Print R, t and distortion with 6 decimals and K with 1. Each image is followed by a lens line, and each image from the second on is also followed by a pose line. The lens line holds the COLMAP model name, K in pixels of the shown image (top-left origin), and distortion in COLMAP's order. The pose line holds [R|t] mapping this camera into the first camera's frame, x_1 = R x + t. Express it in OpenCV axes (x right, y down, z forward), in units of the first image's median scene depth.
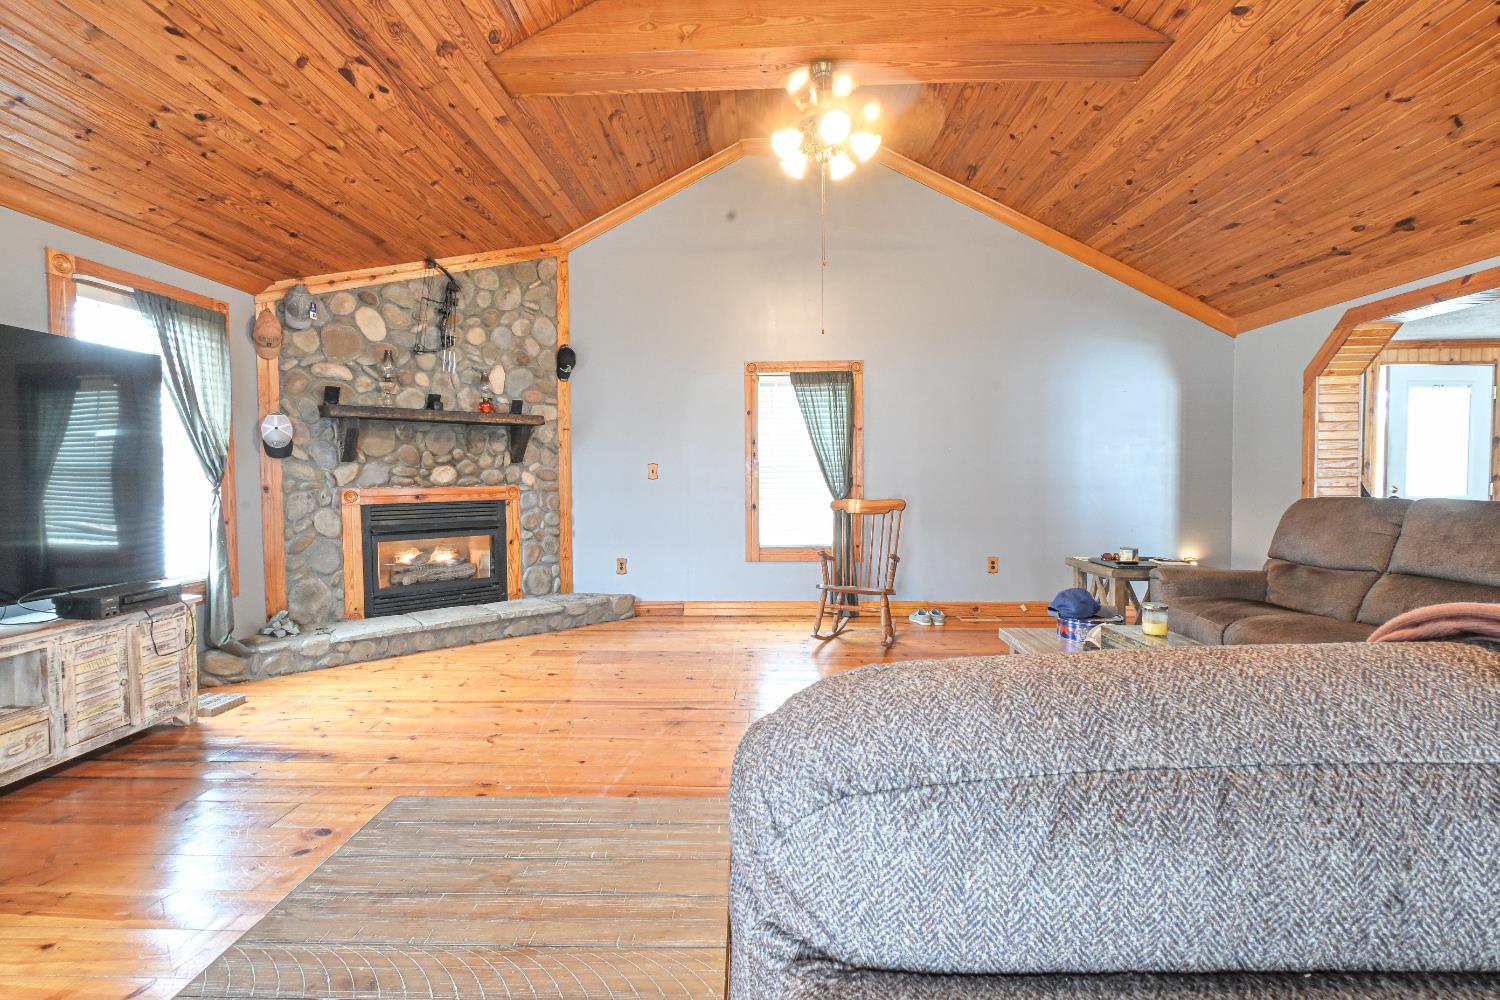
lens RADIAL K [[661.6, 0, 743.6], [0, 661.6, 492.5], [0, 0, 1]] dist [0.002268, -0.000655]
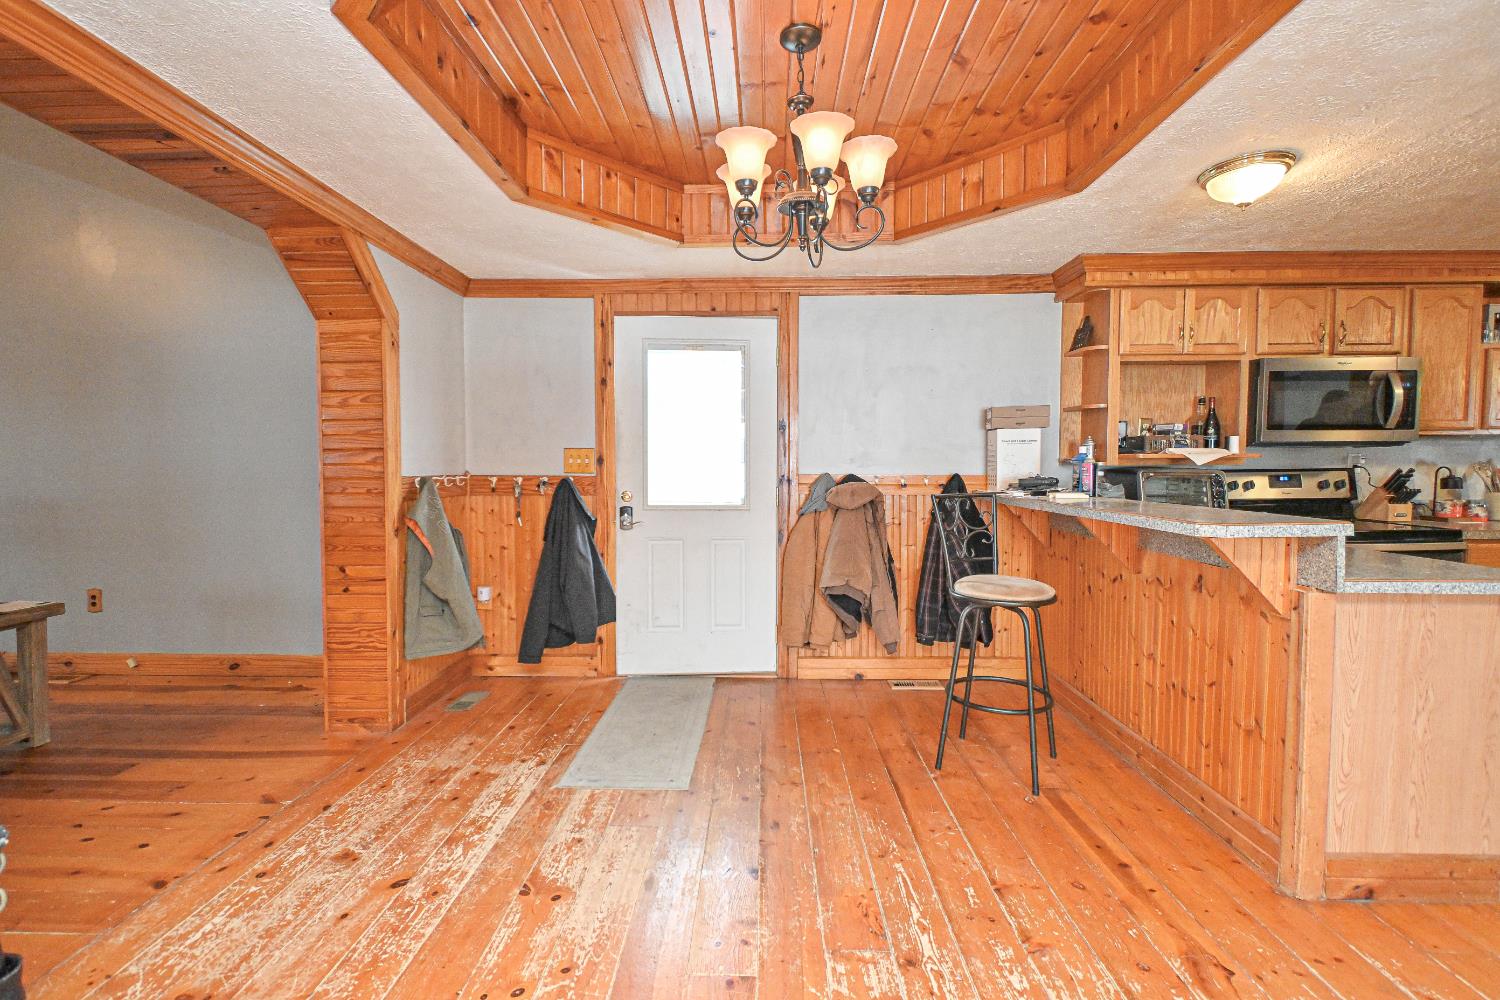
lens RADIAL K [[661.6, 0, 743.6], [0, 661.6, 492.5], [0, 0, 1]] dist [0.002268, -0.000655]
pose [[0.999920, 0.005888, 0.011231, 1.182828], [-0.006011, 0.999922, 0.010986, -0.018458], [-0.011165, -0.011053, 0.999877, 0.333662]]
